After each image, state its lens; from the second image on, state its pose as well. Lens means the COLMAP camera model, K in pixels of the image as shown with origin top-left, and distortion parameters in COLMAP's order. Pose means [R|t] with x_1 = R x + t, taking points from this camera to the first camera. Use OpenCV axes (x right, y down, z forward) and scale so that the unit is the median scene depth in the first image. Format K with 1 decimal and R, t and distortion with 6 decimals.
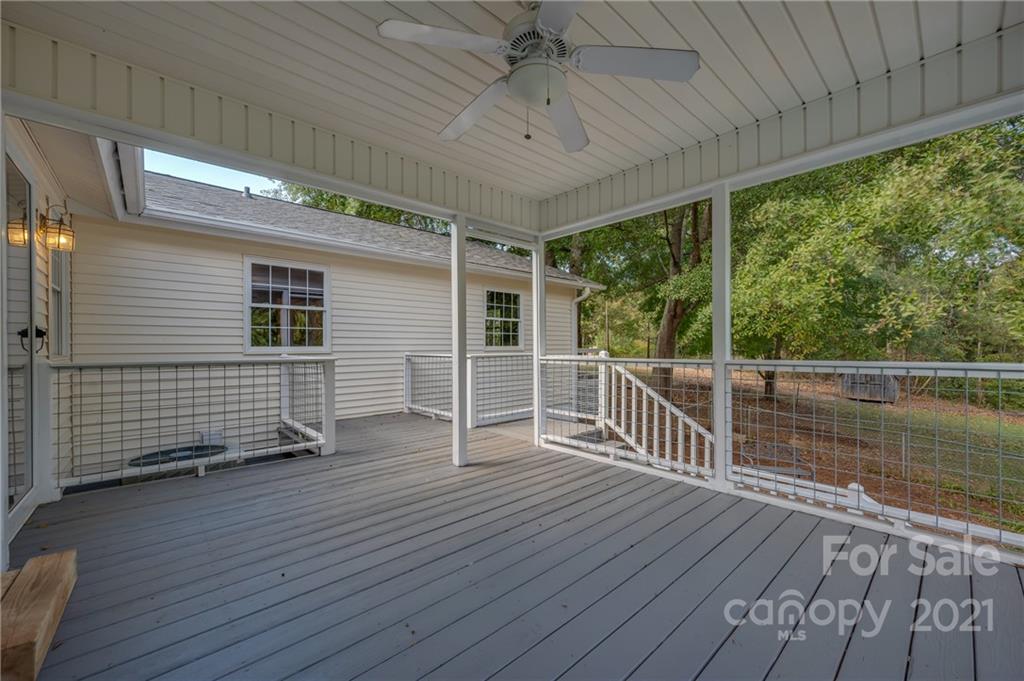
lens RADIAL K [[402.7, 0, 515.7], [0, 402.7, 345.3], [0, 0, 1]] dist [0.008940, -0.001589]
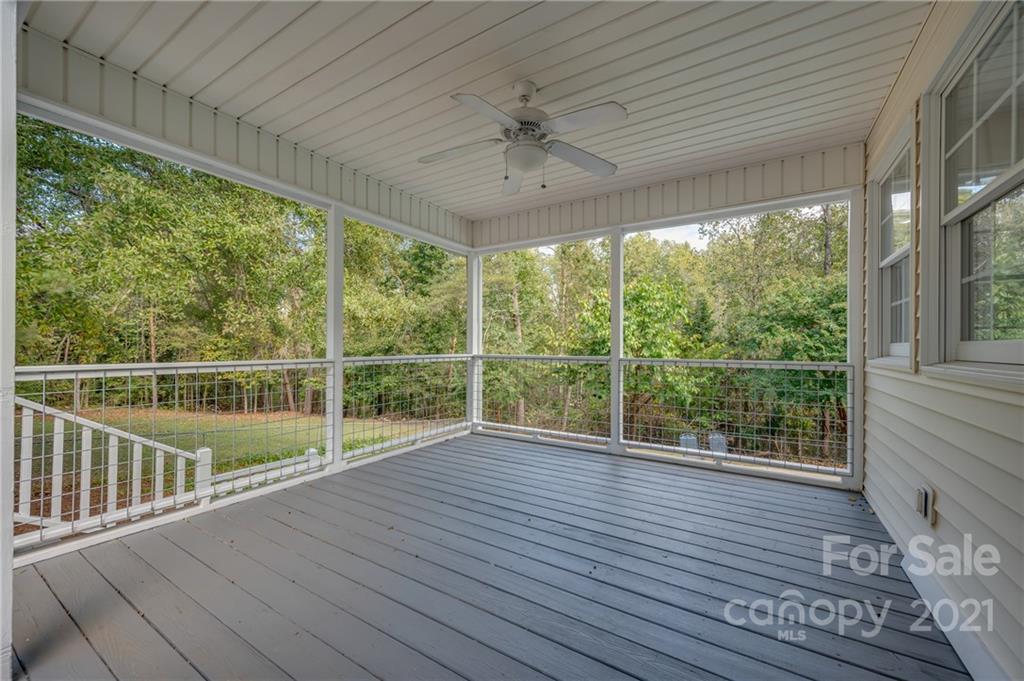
lens RADIAL K [[402.7, 0, 514.1], [0, 402.7, 343.8], [0, 0, 1]] dist [0.008940, -0.001589]
pose [[-0.275447, 0.014459, 0.961207, -0.478516], [-0.000138, 0.999886, -0.015080, 0.010183], [-0.961316, -0.004286, -0.275414, 0.542819]]
